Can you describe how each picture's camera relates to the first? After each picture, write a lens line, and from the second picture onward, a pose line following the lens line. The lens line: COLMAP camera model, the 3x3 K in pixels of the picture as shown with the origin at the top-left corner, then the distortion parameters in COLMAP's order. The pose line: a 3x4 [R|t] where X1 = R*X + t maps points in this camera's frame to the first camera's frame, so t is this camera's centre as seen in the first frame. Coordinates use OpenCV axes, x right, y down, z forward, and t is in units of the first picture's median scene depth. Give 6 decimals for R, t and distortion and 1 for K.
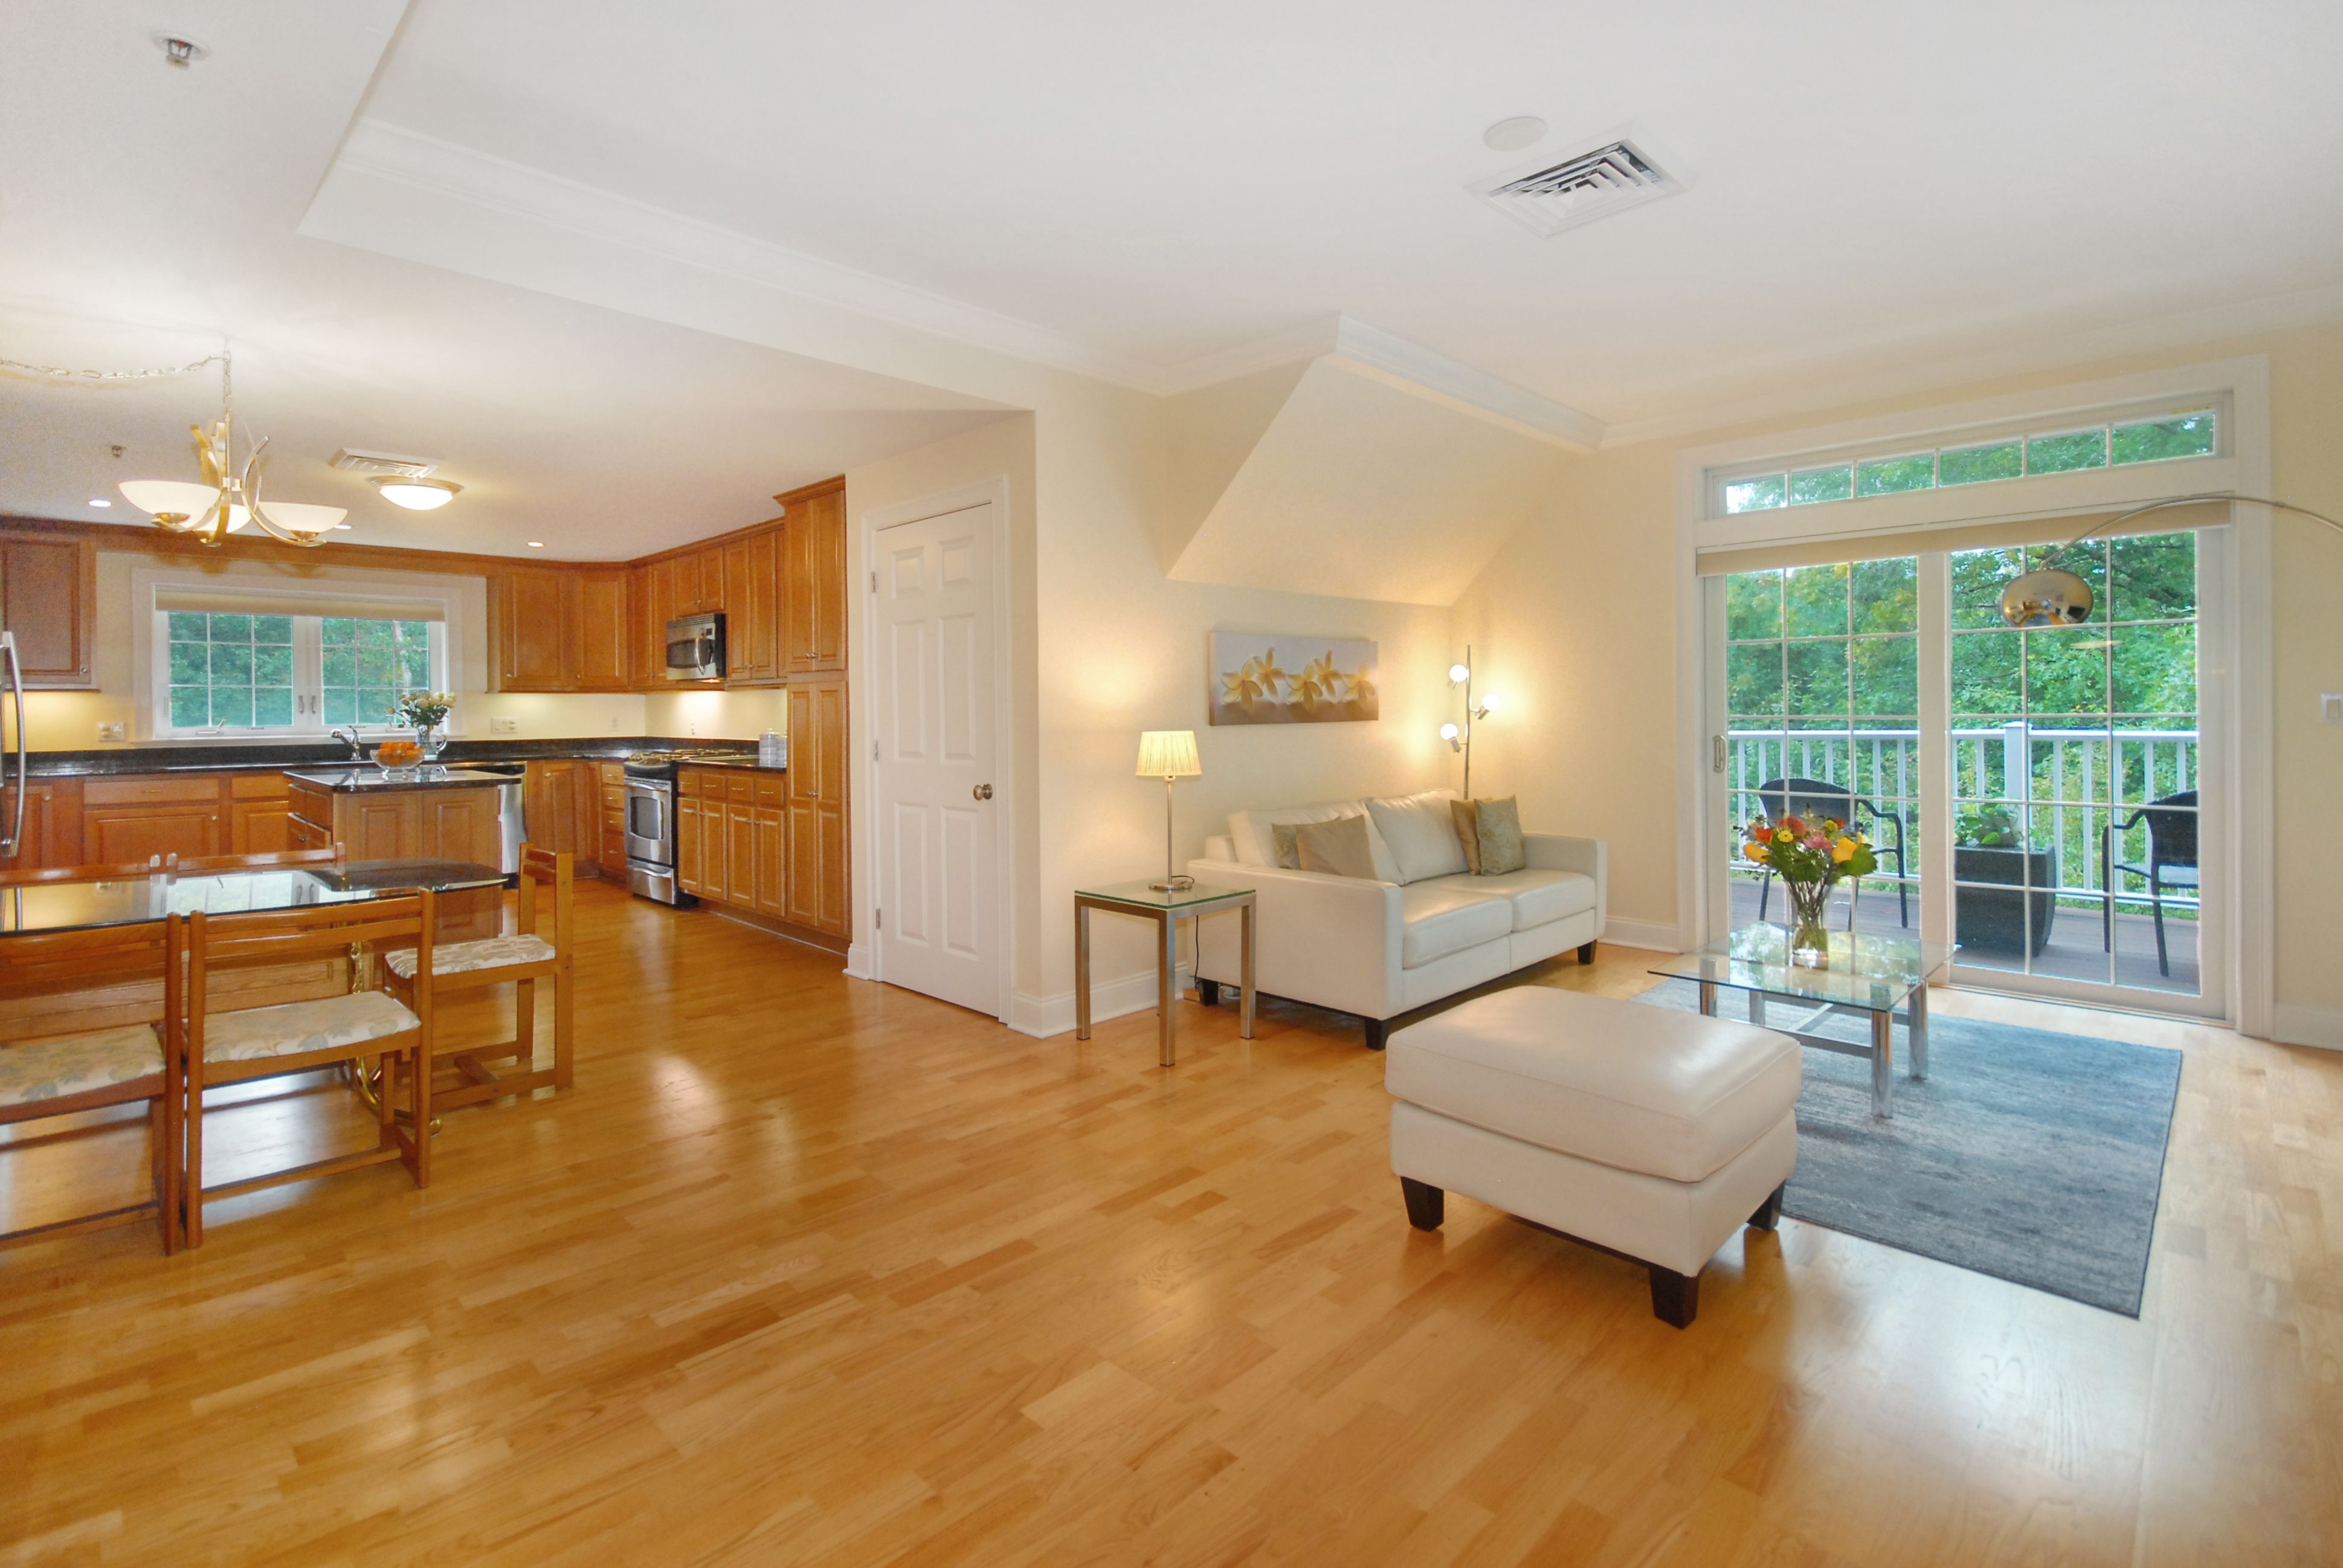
lens RADIAL K [[1062.9, 0, 1170.1], [0, 1062.9, 721.7], [0, 0, 1]] dist [0.015984, 0.000298]
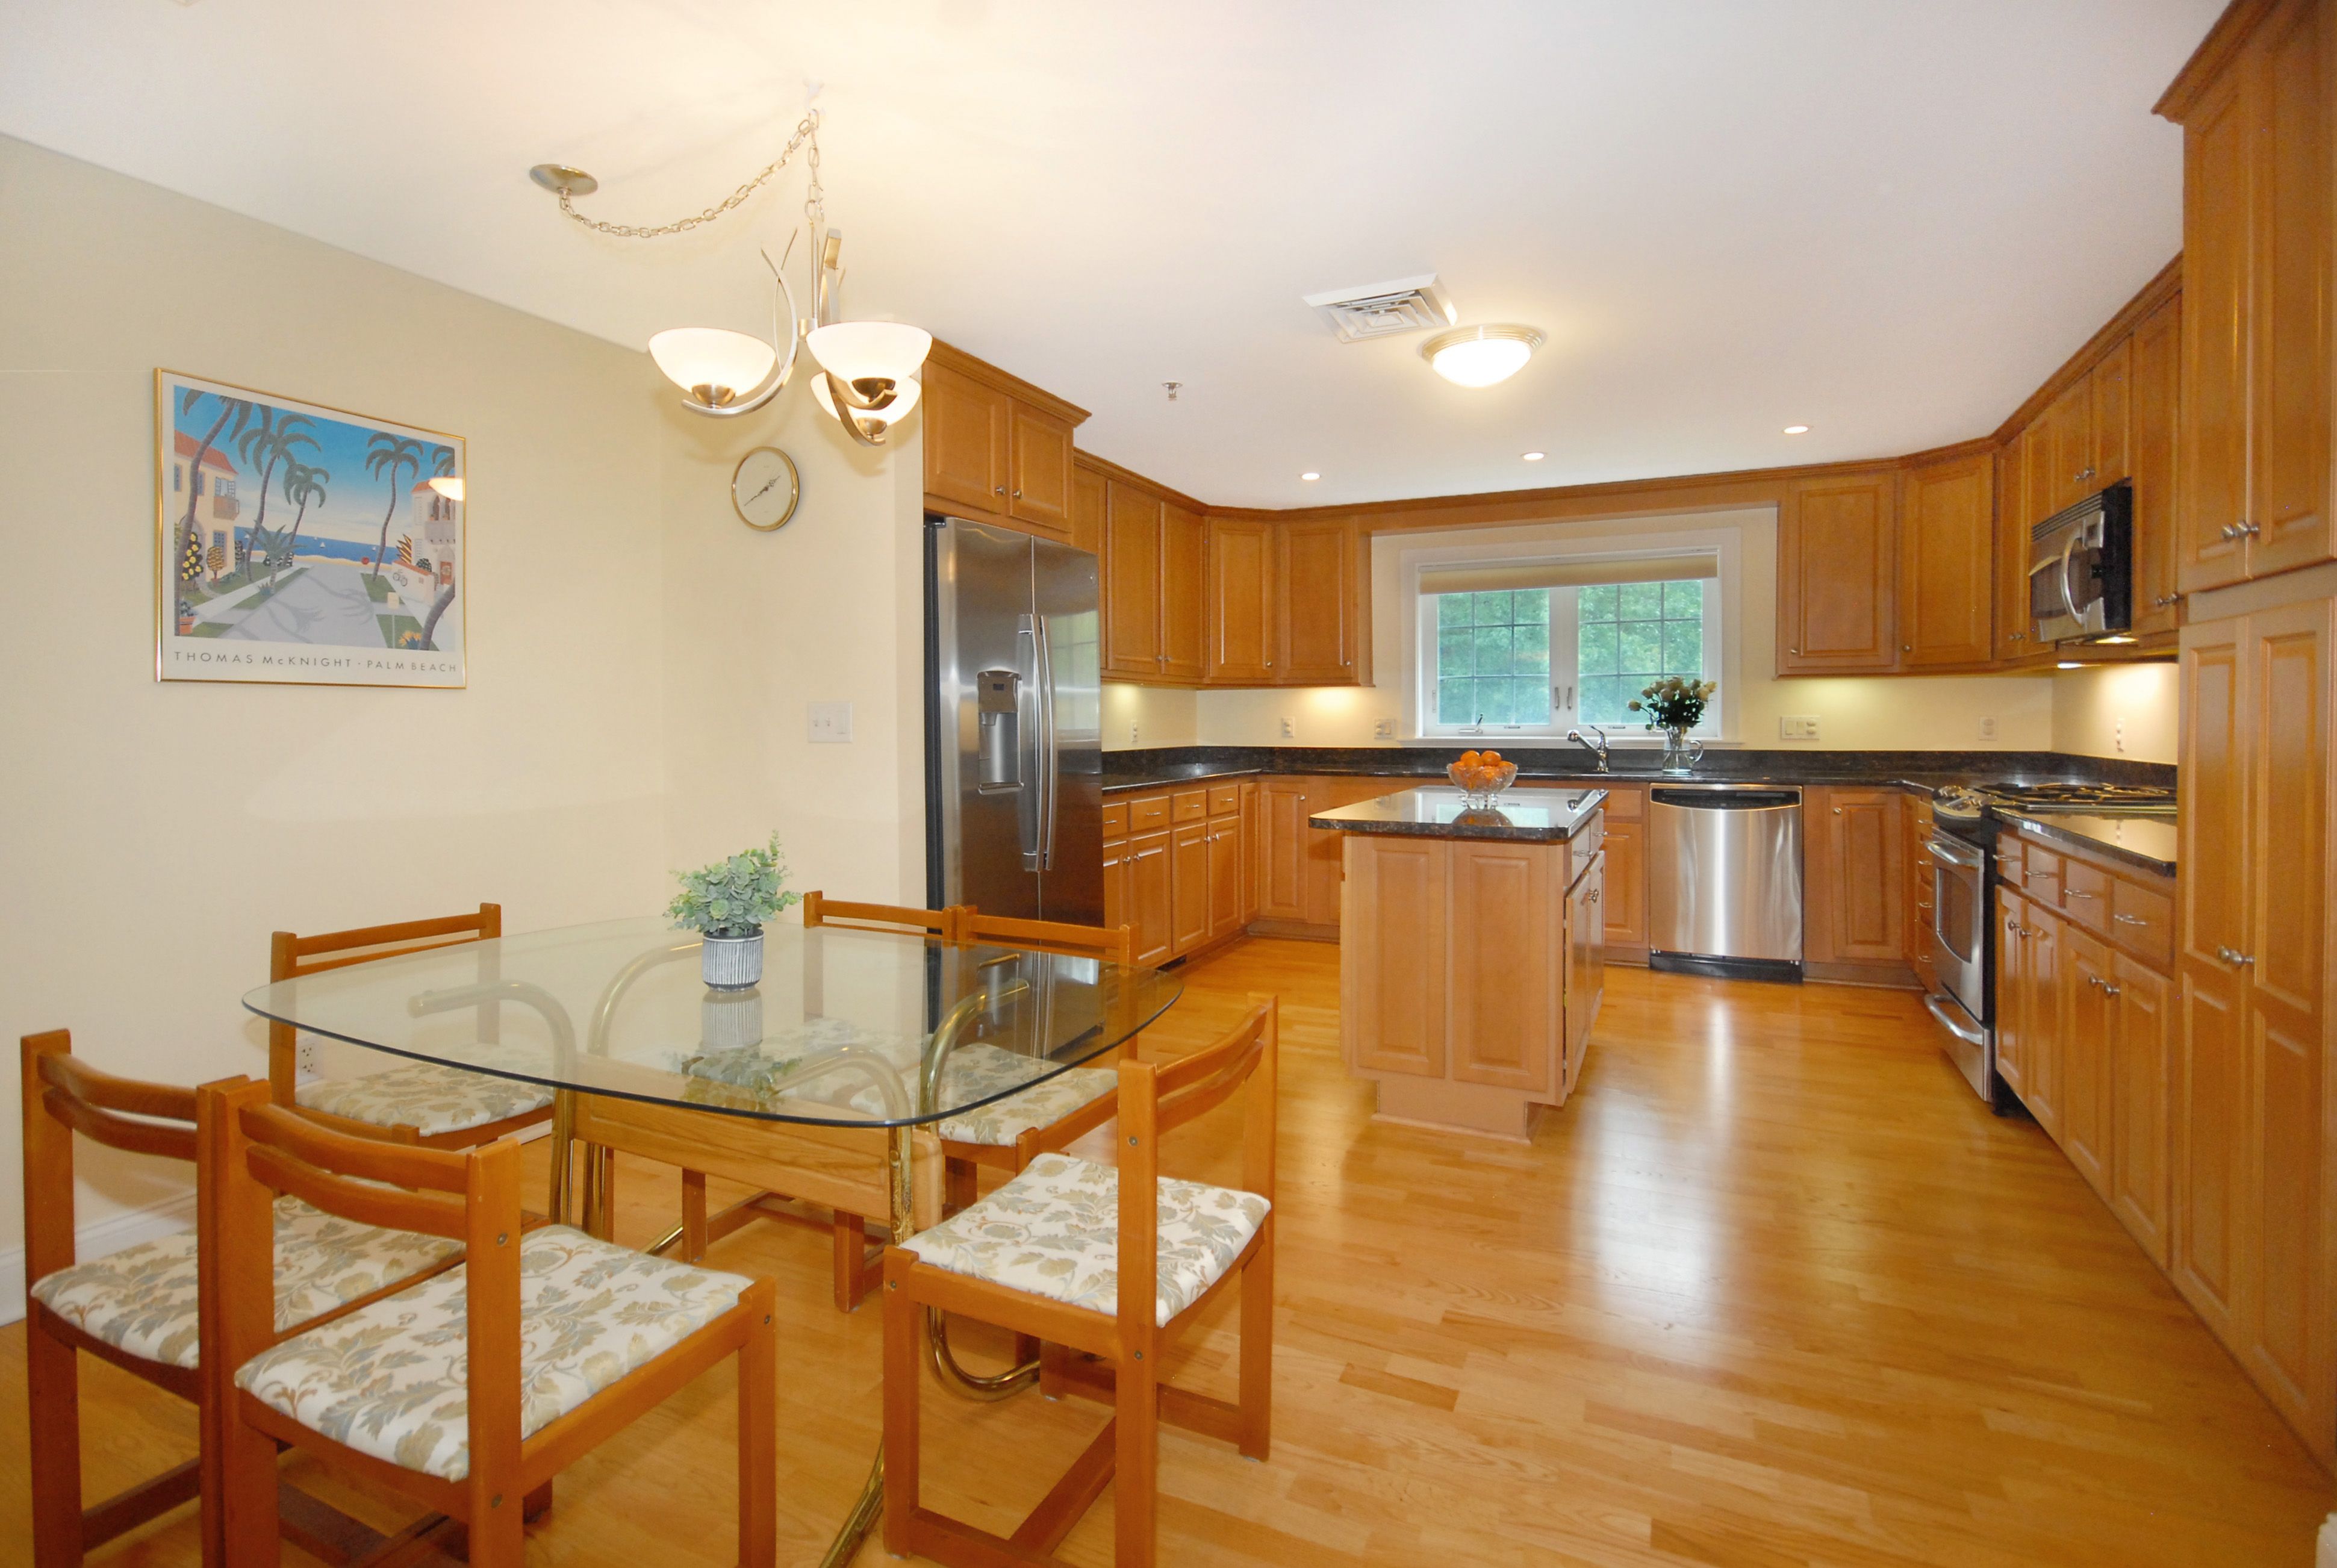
lens RADIAL K [[1178.6, 0, 1173.1], [0, 1178.6, 698.5], [0, 0, 1]] dist [-0.002742, -0.000158]
pose [[0.349666, -0.005831, -0.936856, -0.090002], [-0.011425, 0.999880, -0.010488, -0.003074], [0.936805, 0.014371, 0.349557, 0.443375]]
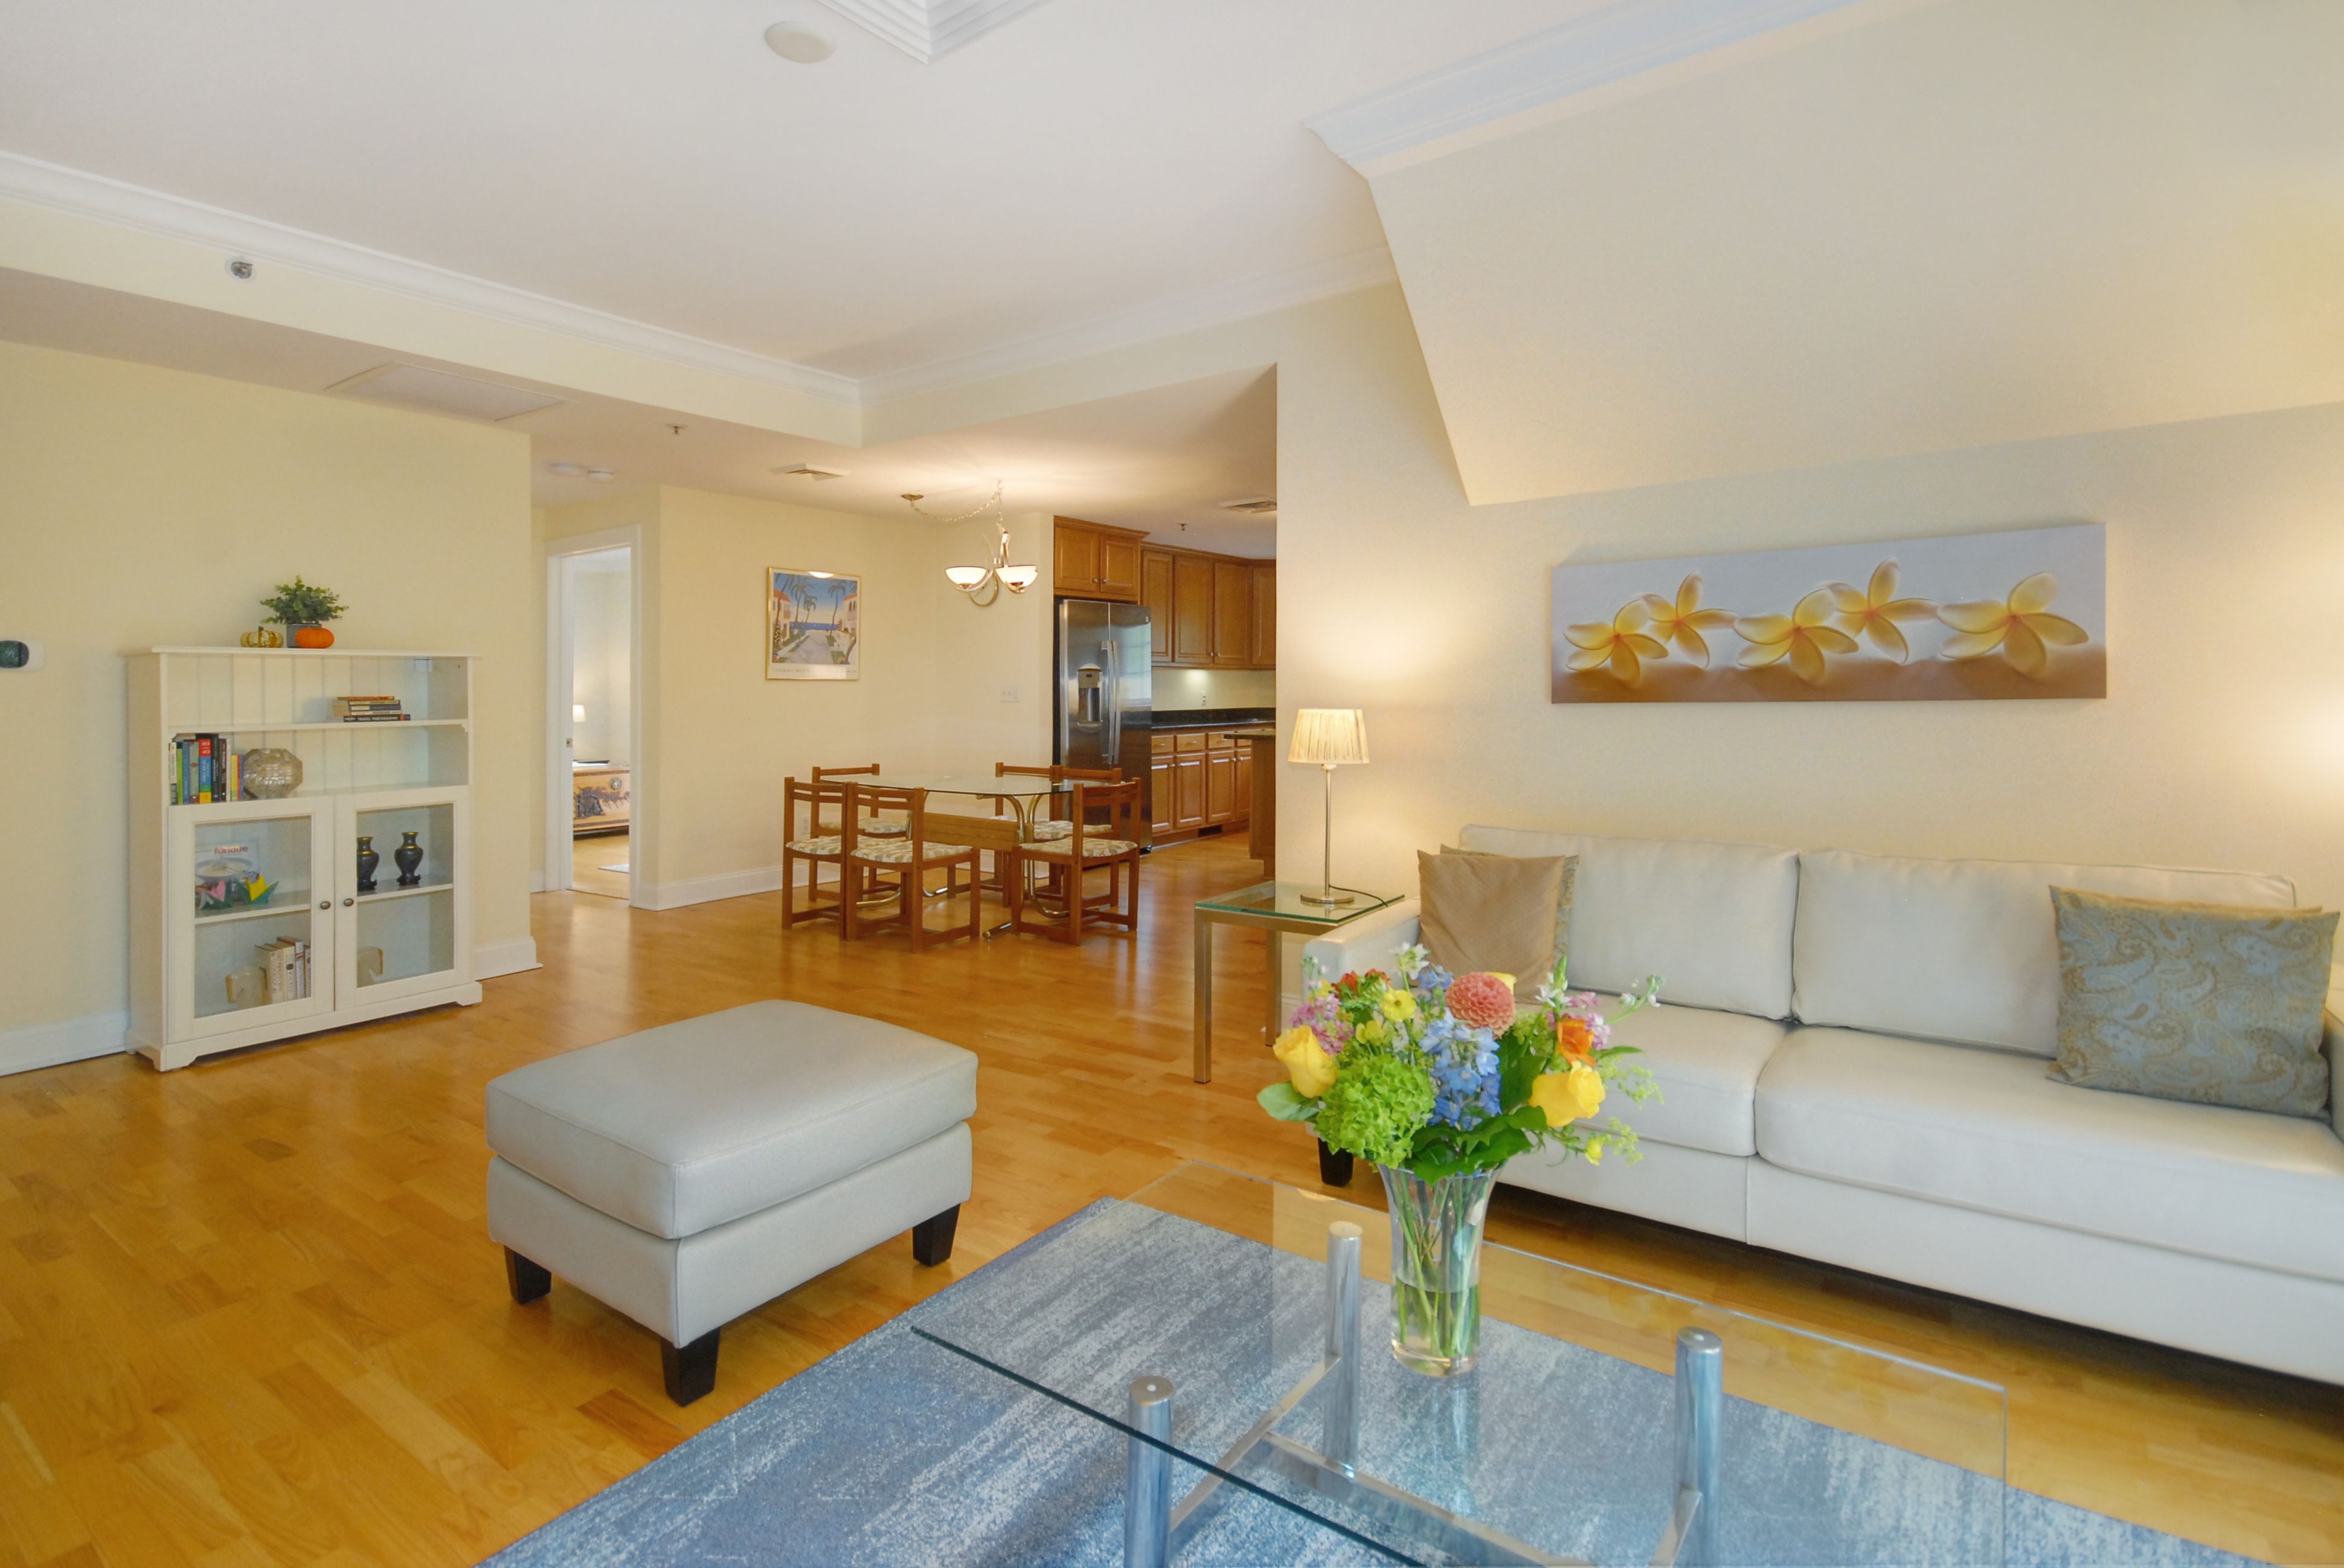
lens RADIAL K [[1182.2, 0, 1176.7], [0, 1182.2, 698.3], [0, 0, 1]] dist [-0.002742, -0.000158]
pose [[0.165789, 0.011655, -0.986092, 0.539968], [-0.002263, 0.999932, 0.011438, -0.005456], [0.986159, 0.000335, 0.165804, 0.452386]]
